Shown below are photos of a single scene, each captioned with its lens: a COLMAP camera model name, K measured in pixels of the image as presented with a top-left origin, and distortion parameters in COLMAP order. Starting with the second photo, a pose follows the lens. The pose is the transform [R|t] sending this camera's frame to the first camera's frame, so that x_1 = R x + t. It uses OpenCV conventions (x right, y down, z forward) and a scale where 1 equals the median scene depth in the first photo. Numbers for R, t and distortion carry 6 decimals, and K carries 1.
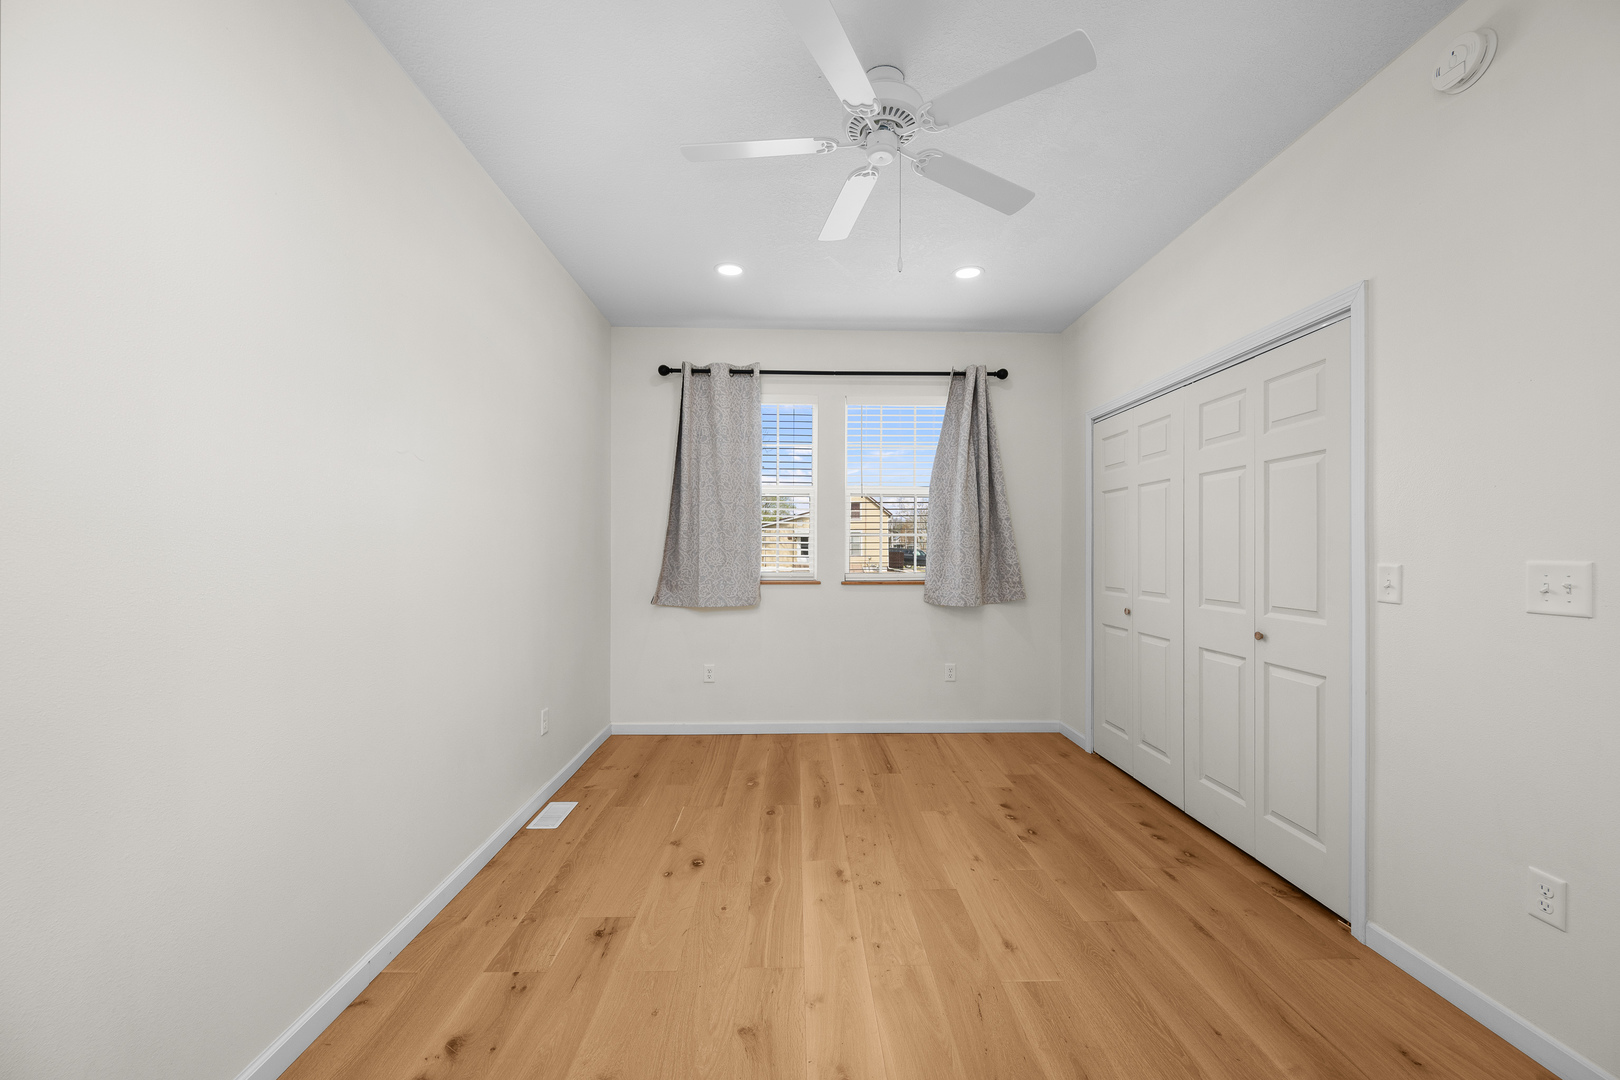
lens RADIAL K [[634.0, 0, 773.1], [0, 634.0, 542.8], [0, 0, 1]] dist [-0.000719, 0.000200]
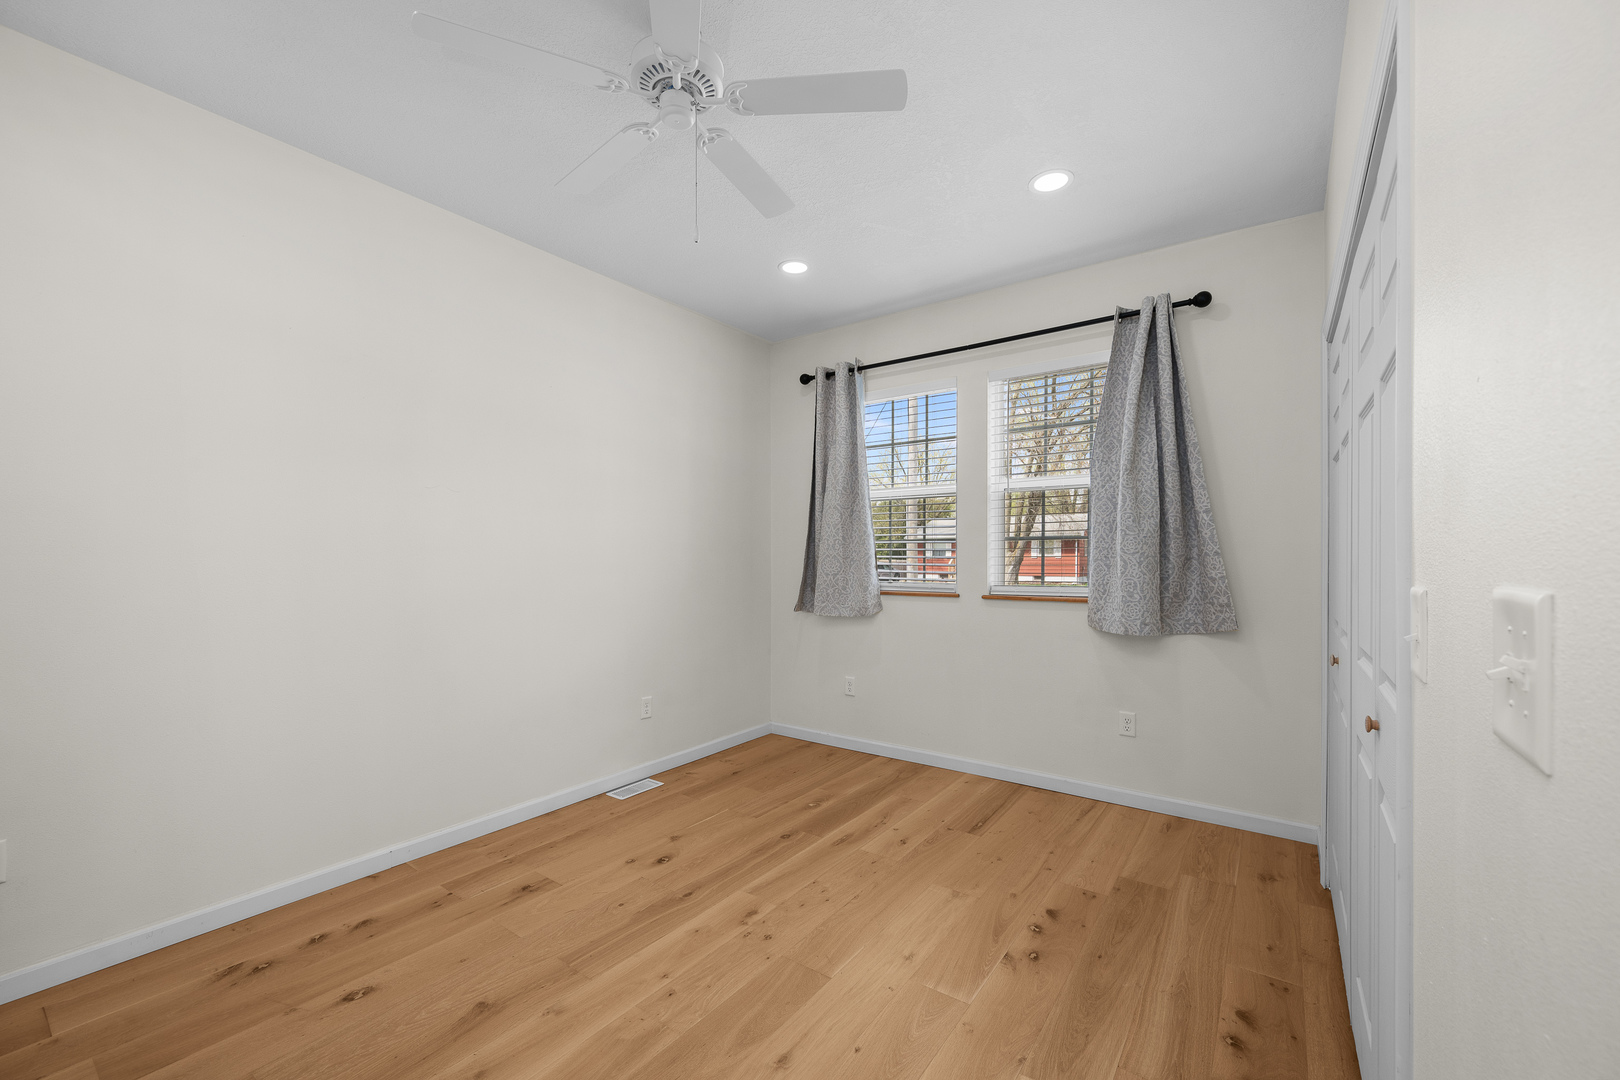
lens RADIAL K [[634.0, 0, 801.1], [0, 634.0, 553.4], [0, 0, 1]] dist [-0.000719, 0.000200]
pose [[0.801291, -0.006339, -0.598242, 0.472828], [0.009096, 0.999957, 0.001588, 0.003119], [0.598206, -0.006714, 0.801314, 0.213058]]
